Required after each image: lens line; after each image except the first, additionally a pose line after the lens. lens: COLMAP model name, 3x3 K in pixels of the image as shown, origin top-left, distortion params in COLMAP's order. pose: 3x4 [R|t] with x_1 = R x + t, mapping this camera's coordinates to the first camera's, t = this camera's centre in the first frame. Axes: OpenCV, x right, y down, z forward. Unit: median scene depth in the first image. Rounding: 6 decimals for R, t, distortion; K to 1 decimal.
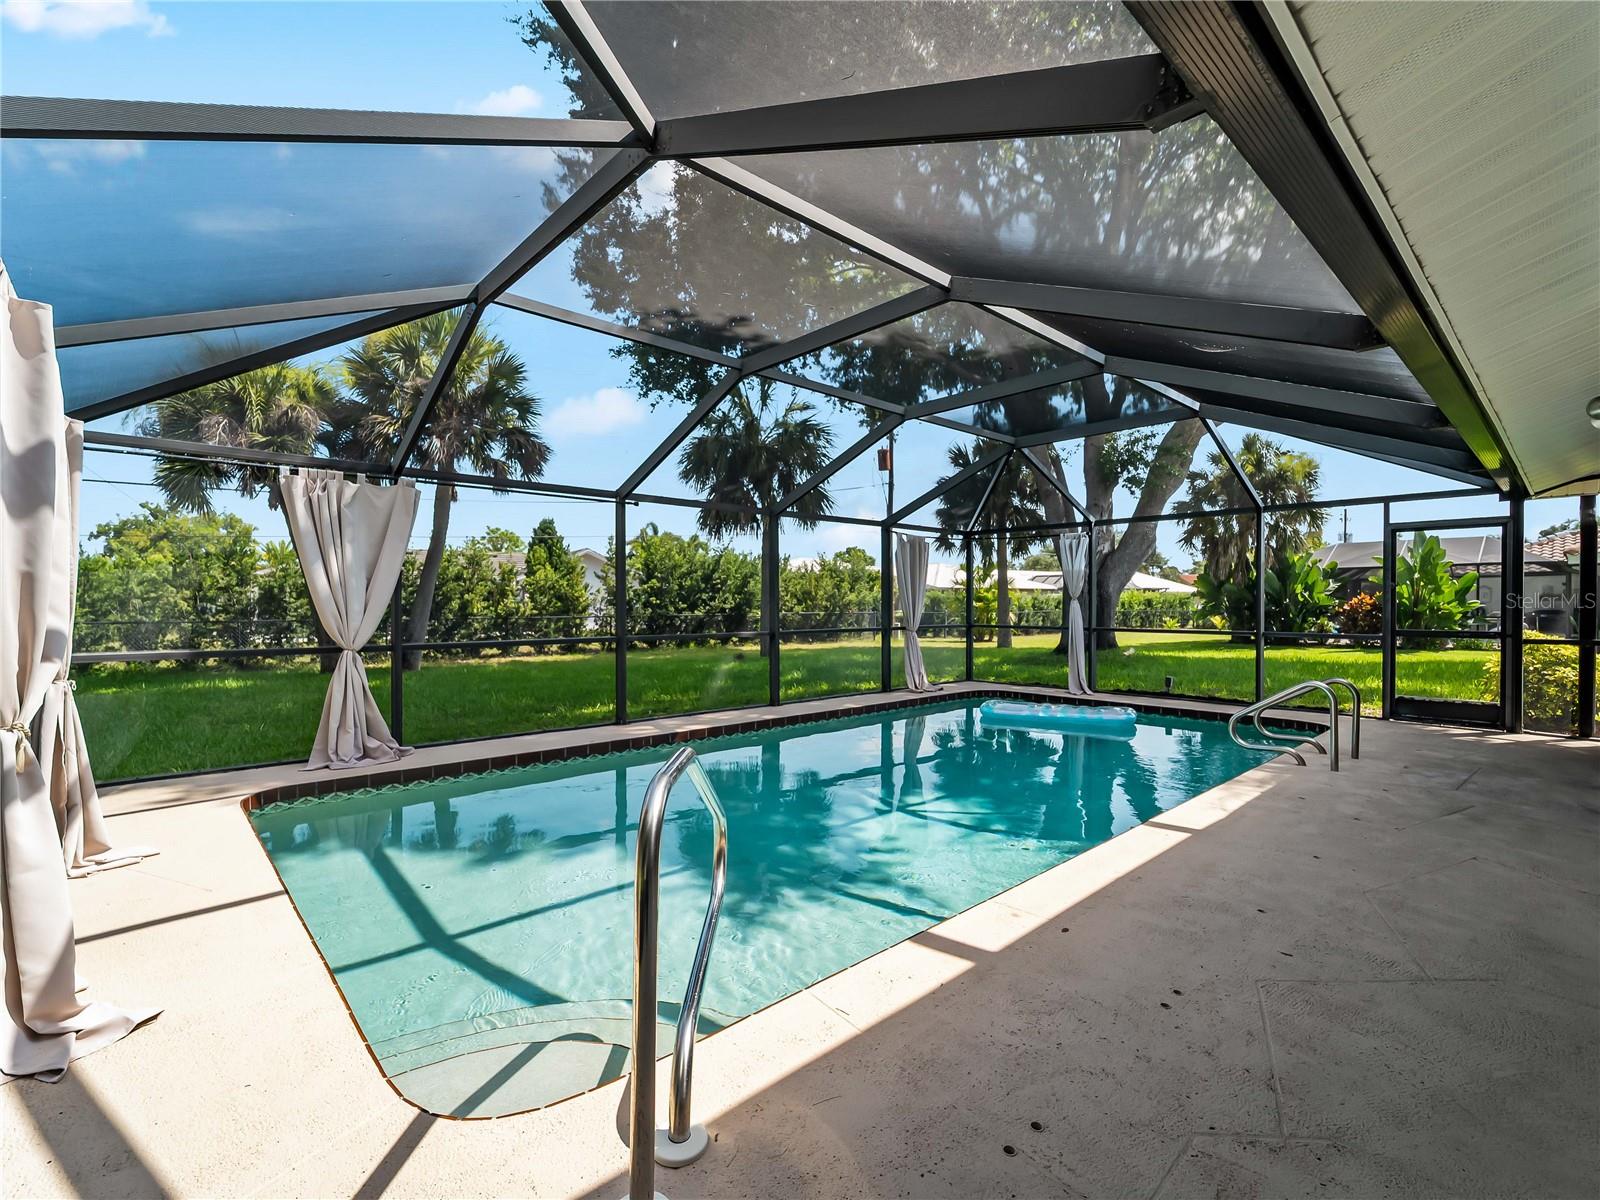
lens RADIAL K [[729.2, 0, 803.6], [0, 729.2, 608.9], [0, 0, 1]] dist [-0.000814, -0.000321]
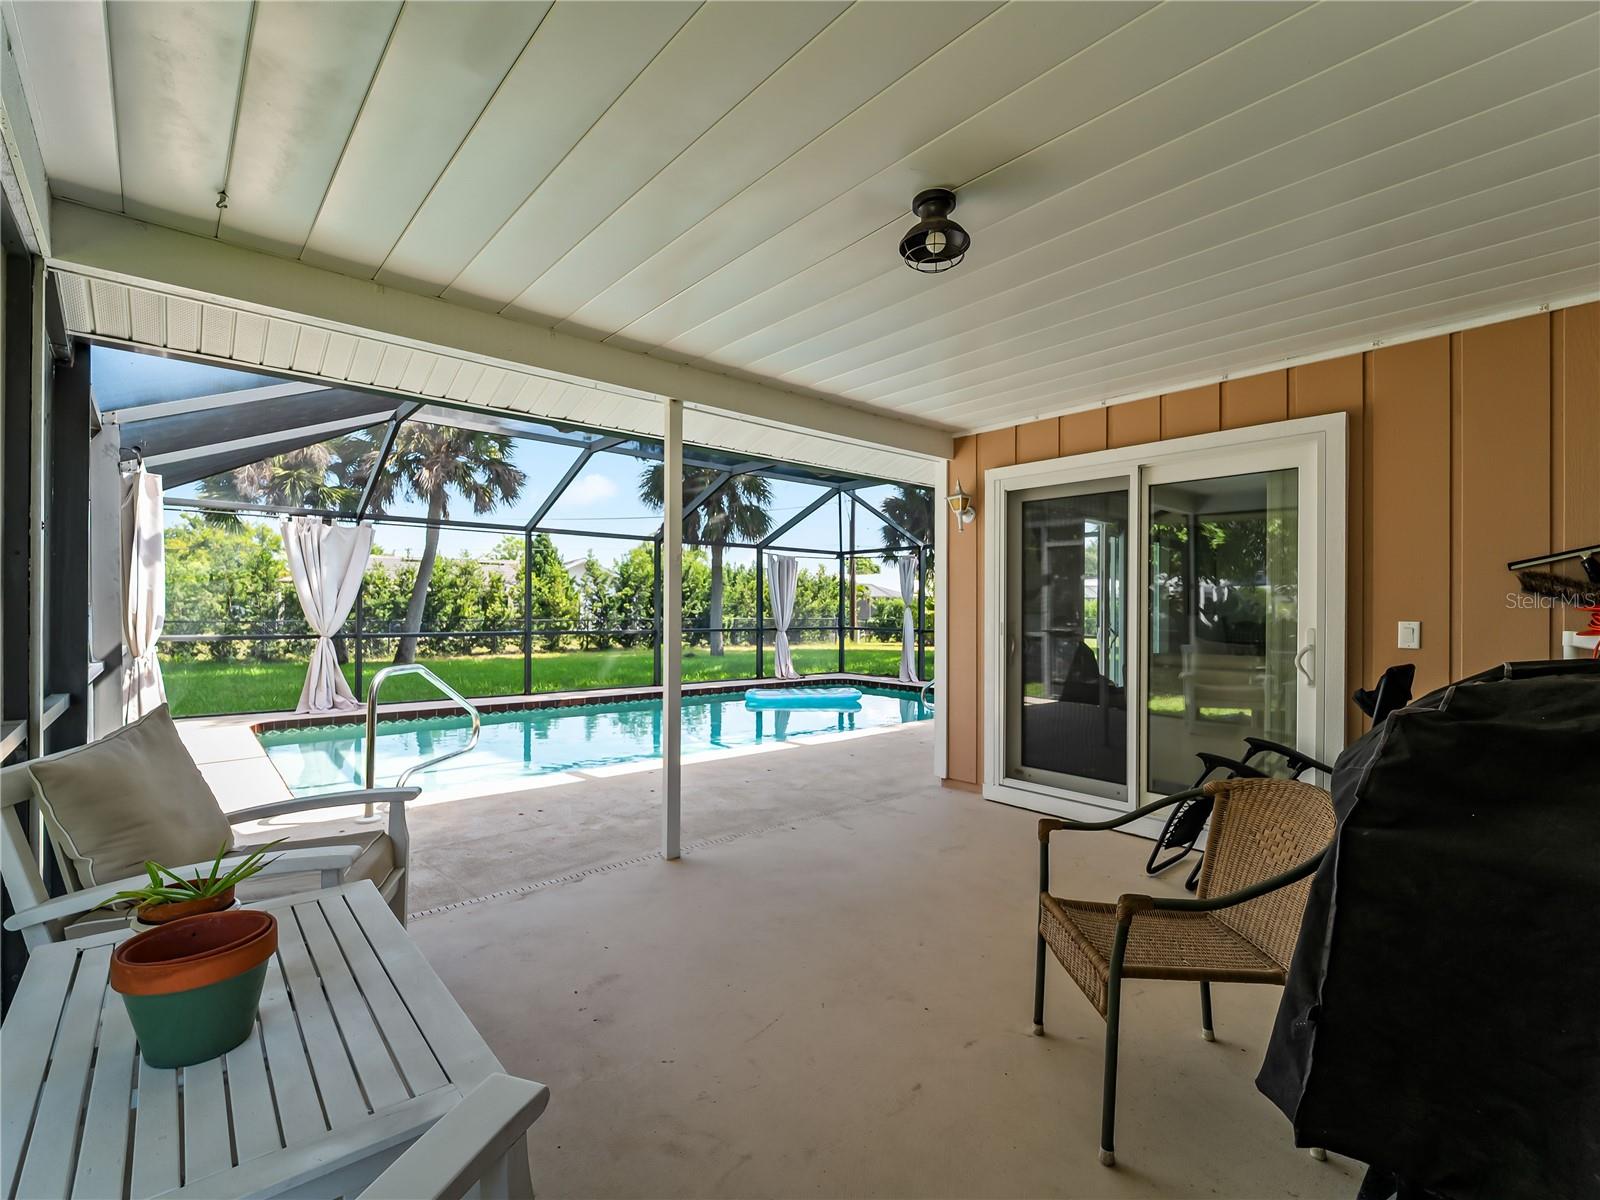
lens RADIAL K [[729.2, 0, 803.6], [0, 729.2, 608.9], [0, 0, 1]] dist [-0.000814, -0.000321]
pose [[0.999563, 0.006949, -0.028743, 0.132891], [-0.007232, 0.999926, -0.009779, 0.002027], [0.028673, 0.009982, 0.999539, -0.155251]]
